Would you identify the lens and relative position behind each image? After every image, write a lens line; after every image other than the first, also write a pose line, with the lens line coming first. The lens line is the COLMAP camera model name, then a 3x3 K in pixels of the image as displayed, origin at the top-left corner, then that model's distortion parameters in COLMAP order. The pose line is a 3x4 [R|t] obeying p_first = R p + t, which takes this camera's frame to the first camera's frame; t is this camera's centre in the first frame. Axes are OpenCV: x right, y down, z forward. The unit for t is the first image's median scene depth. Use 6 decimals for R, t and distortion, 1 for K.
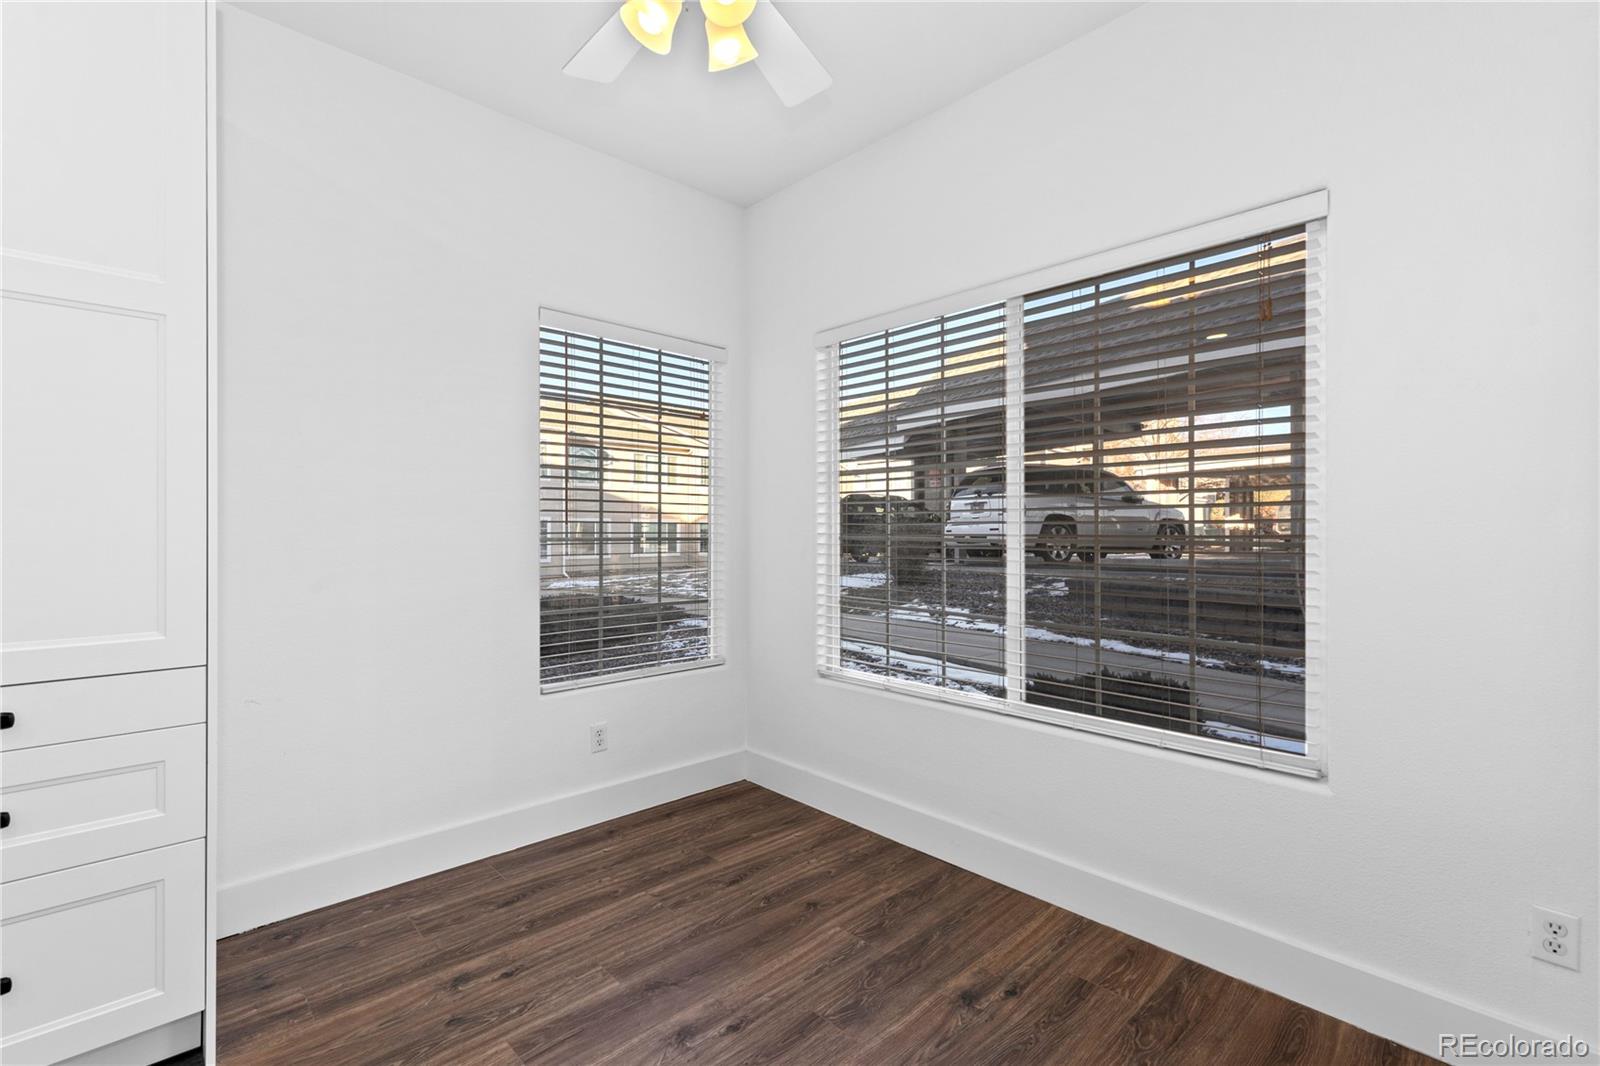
lens RADIAL K [[722.9, 0, 802.9], [0, 722.9, 522.8], [0, 0, 1]] dist [0.002944, -0.000287]
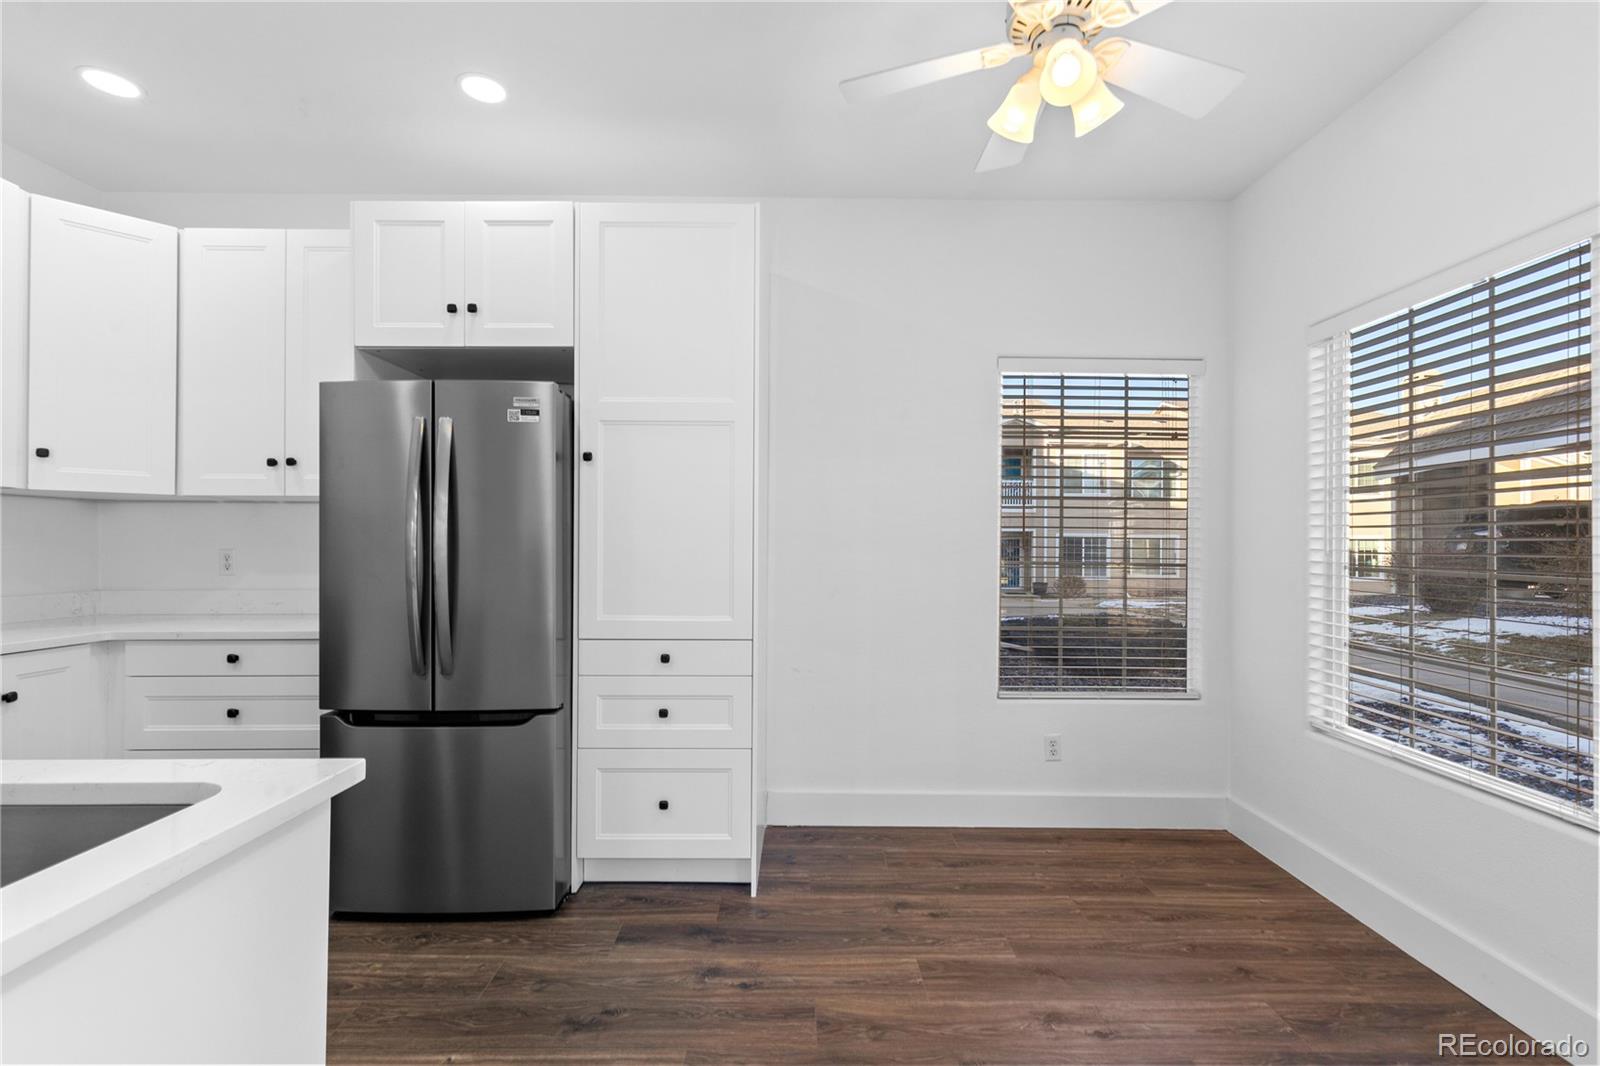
lens RADIAL K [[722.9, 0, 798.9], [0, 722.9, 537.8], [0, 0, 1]] dist [0.002944, -0.000287]
pose [[0.727675, 0.000732, -0.685922, 0.215806], [-0.002107, 0.999997, -0.001168, -0.015843], [0.685919, 0.002295, 0.727674, -0.048773]]
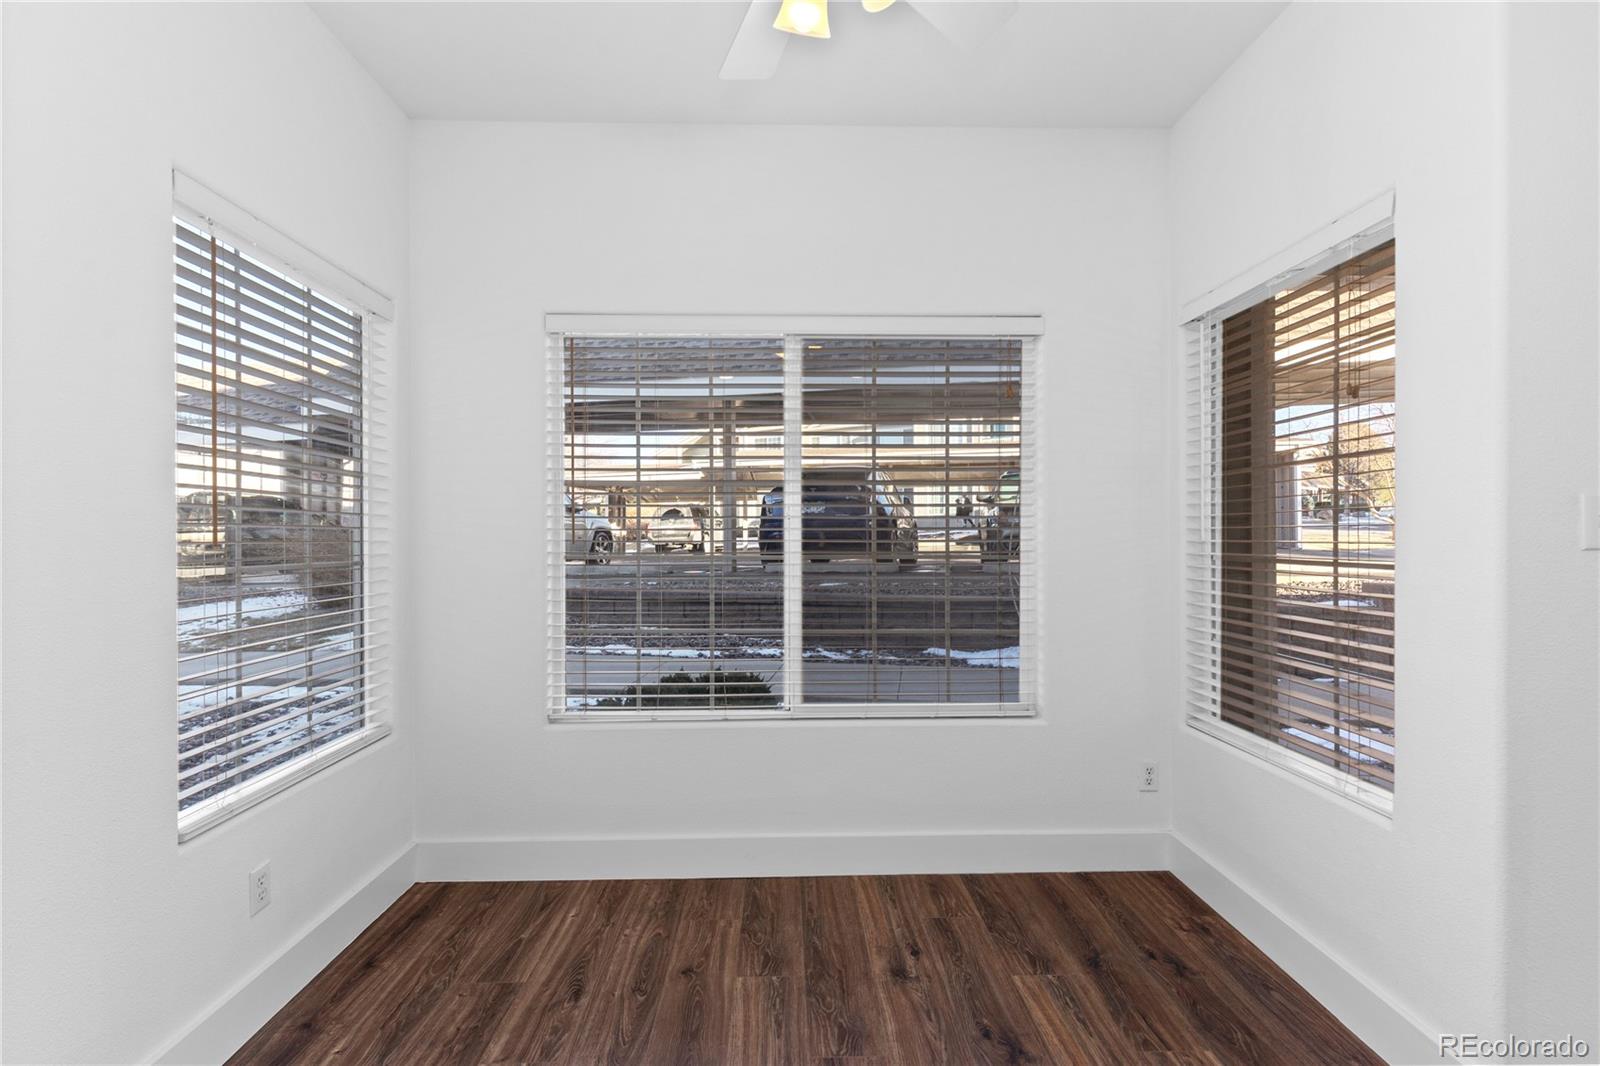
lens RADIAL K [[722.9, 0, 807.2], [0, 722.9, 523.1], [0, 0, 1]] dist [0.002944, -0.000287]
pose [[0.663582, 0.009142, 0.748048, -0.528540], [-0.004797, 0.999957, -0.007965, -0.019731], [-0.748088, 0.001697, 0.663597, 0.274552]]
